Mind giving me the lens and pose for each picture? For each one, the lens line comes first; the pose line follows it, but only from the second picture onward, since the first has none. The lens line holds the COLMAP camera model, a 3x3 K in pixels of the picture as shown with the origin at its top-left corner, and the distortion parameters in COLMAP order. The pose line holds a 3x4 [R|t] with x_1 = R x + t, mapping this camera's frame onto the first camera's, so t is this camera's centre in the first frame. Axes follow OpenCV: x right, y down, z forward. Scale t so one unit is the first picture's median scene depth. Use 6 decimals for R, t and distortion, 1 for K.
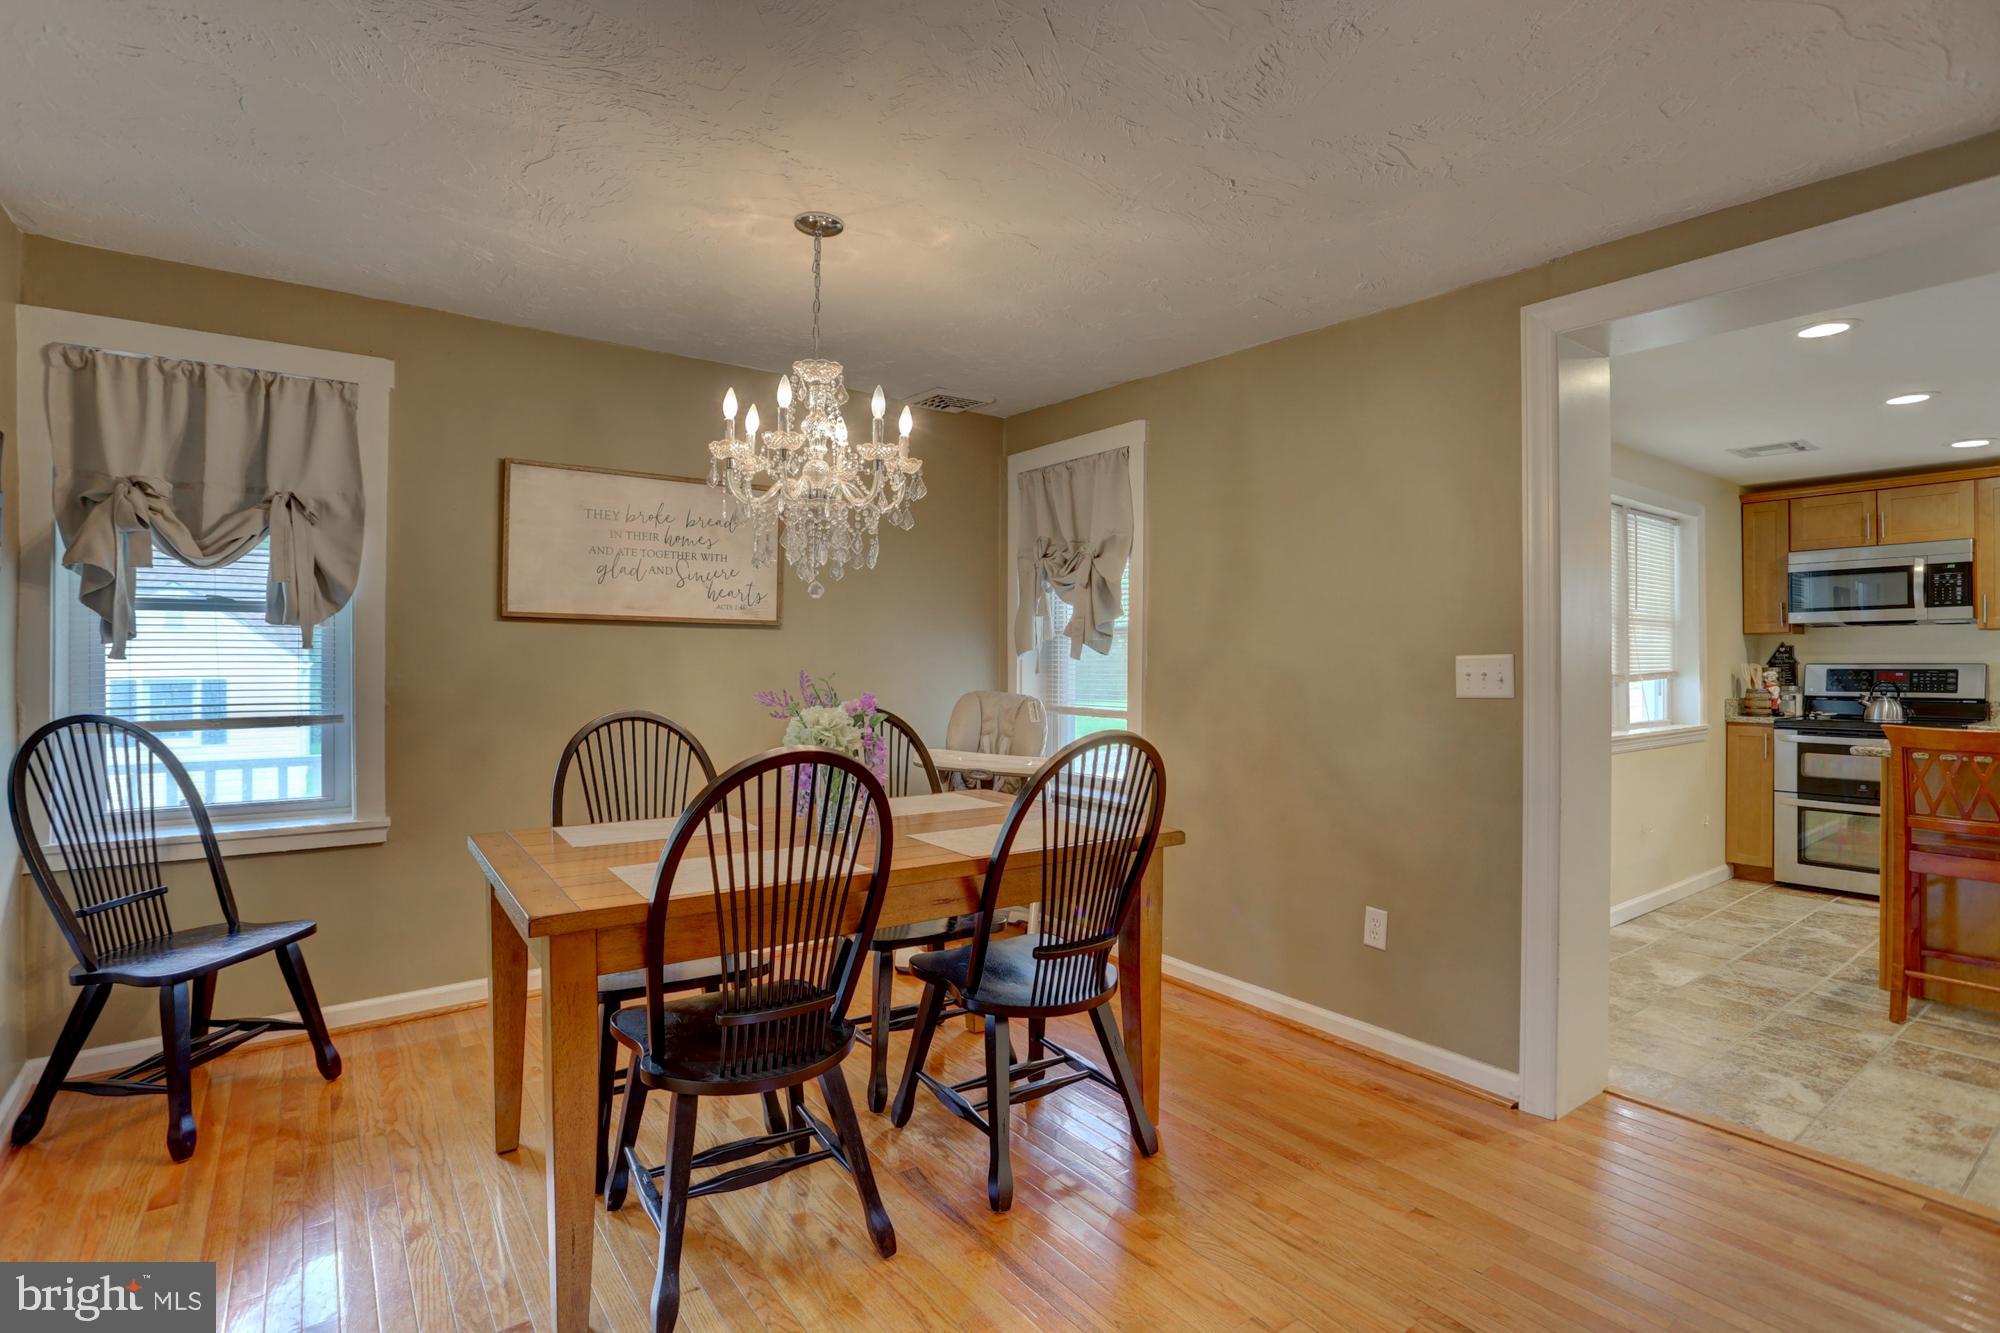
lens RADIAL K [[987.1, 0, 998.2], [0, 987.1, 657.4], [0, 0, 1]] dist [-0.068759, 0.032125]
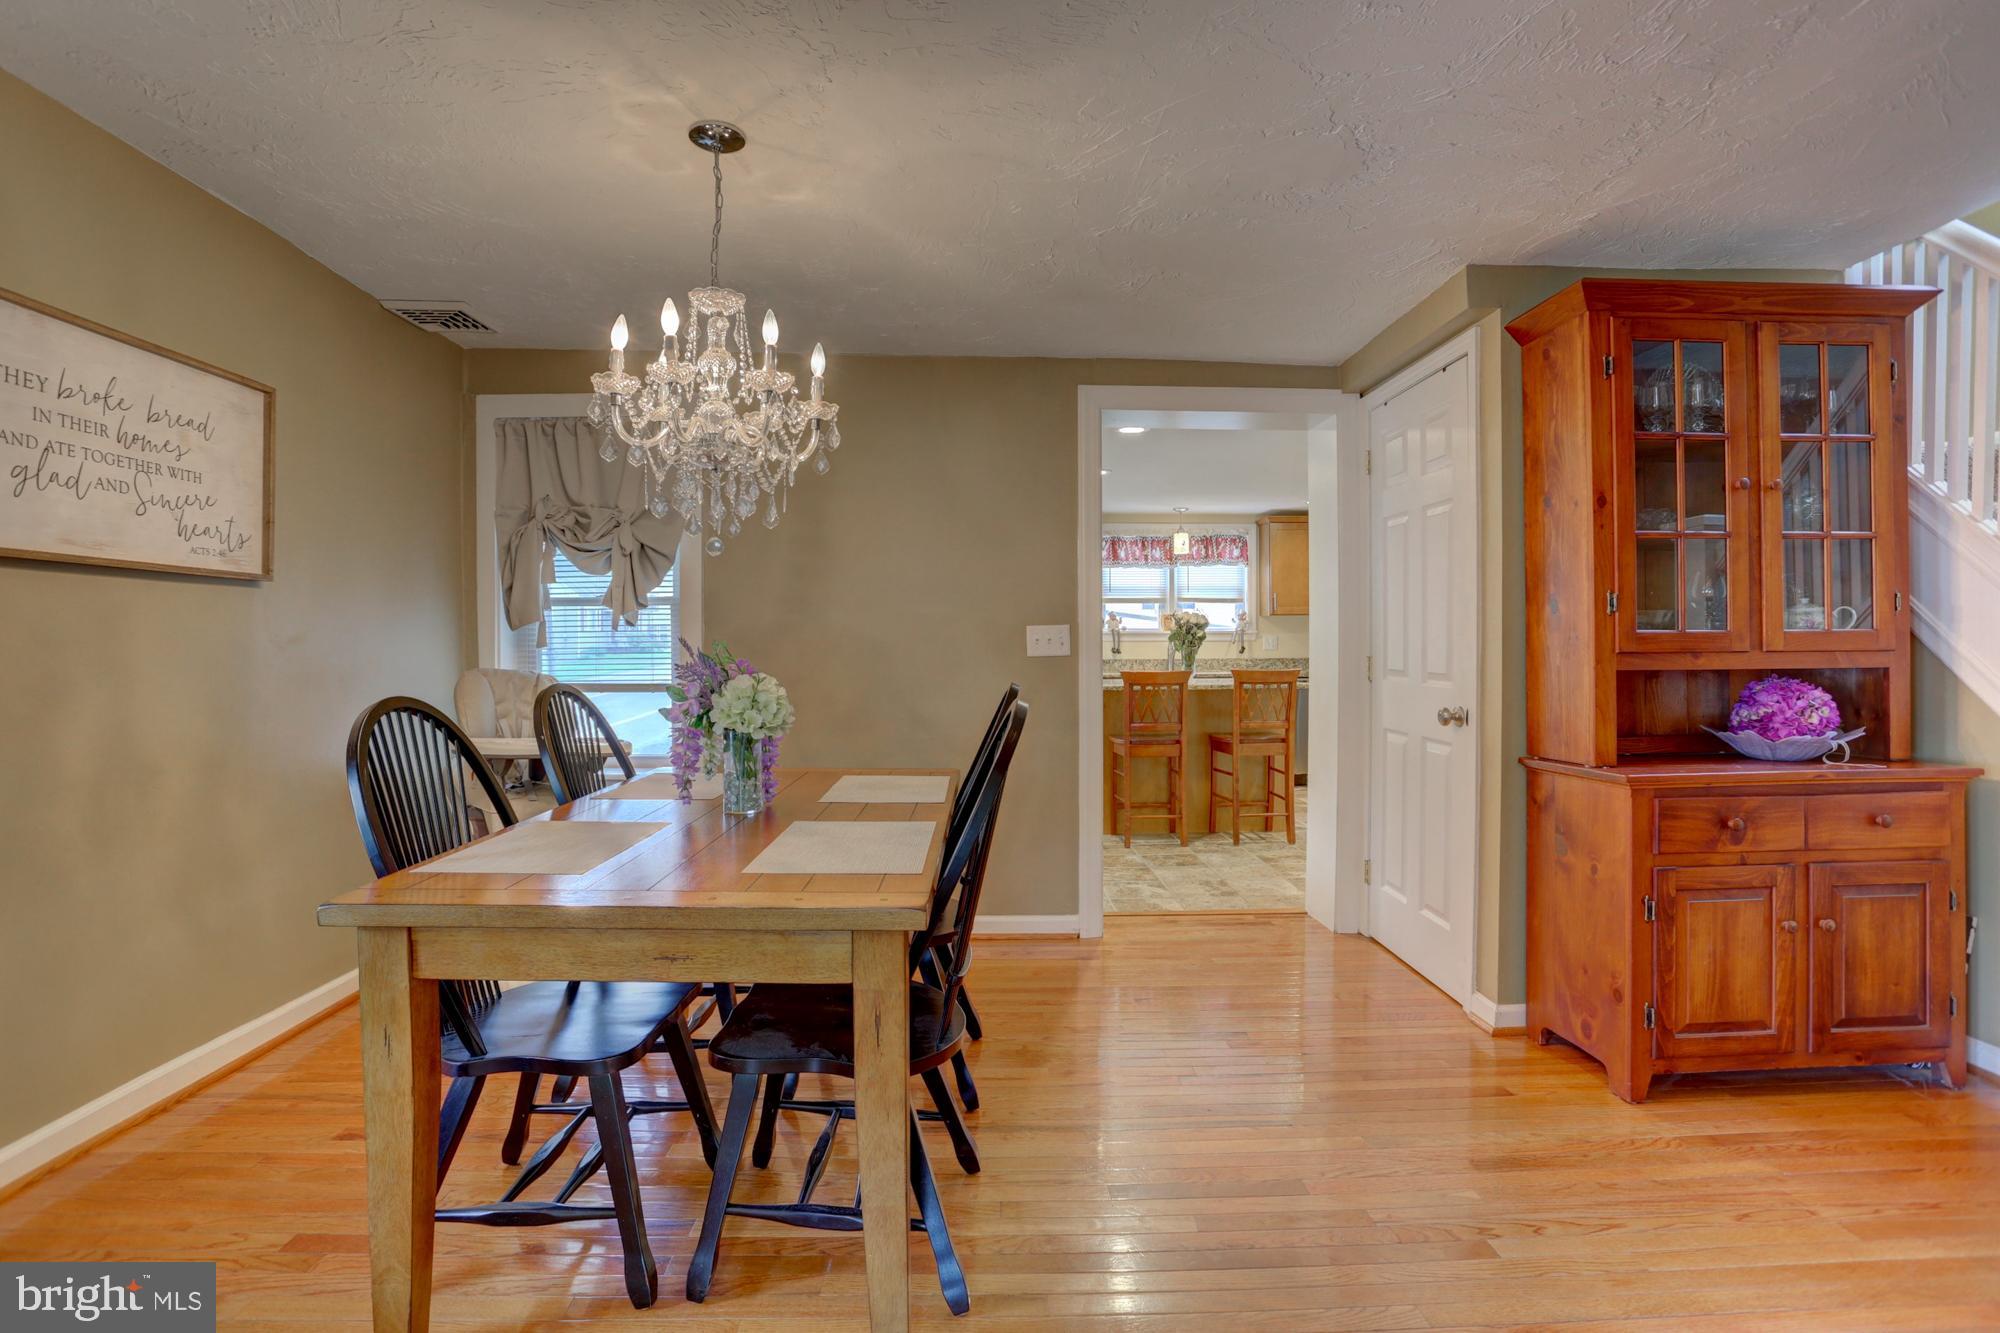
lens RADIAL K [[964.8, 0, 999.9], [0, 964.8, 655.2], [0, 0, 1]] dist [-0.065428, 0.028562]
pose [[0.567417, -0.018189, 0.823230, -0.389529], [0.002998, 0.999795, 0.020024, 0.006783], [-0.823425, -0.008894, 0.567355, 0.150499]]
